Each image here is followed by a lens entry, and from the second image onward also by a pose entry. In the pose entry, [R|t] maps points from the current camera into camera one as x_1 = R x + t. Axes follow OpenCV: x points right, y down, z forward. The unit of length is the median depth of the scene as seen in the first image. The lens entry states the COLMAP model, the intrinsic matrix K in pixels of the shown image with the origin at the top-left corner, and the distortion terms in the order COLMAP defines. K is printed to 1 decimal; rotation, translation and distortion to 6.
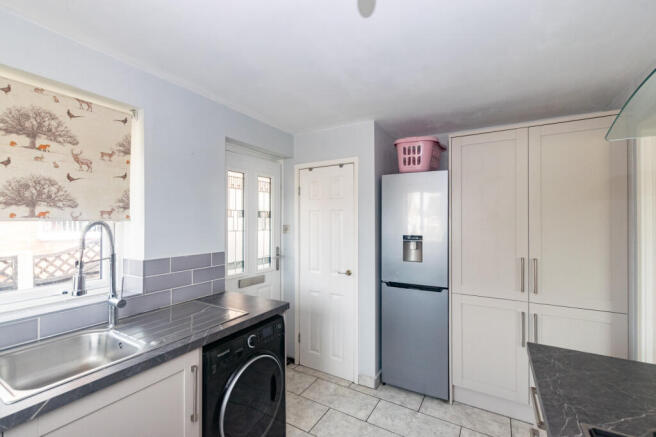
lens RADIAL K [[289.3, 0, 325.9], [0, 289.3, 220.0], [0, 0, 1]] dist [0.000814, 0.000305]
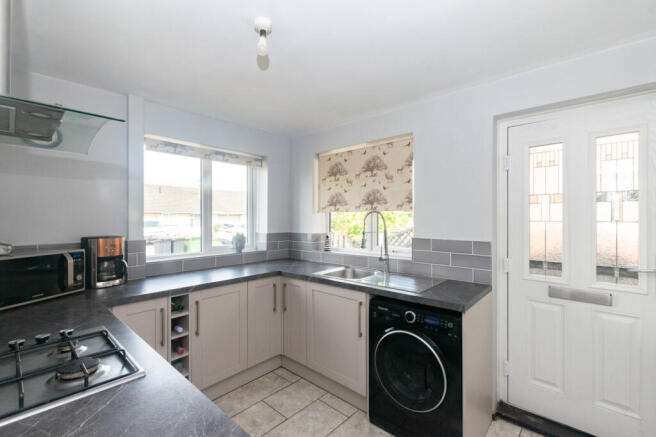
lens RADIAL K [[289.3, 0, 324.7], [0, 289.3, 216.1], [0, 0, 1]] dist [0.000814, 0.000305]
pose [[-0.212273, 0.006166, -0.977191, 0.995764], [0.014388, 0.999891, 0.003184, 0.023157], [0.977105, -0.013384, -0.212338, 1.012105]]
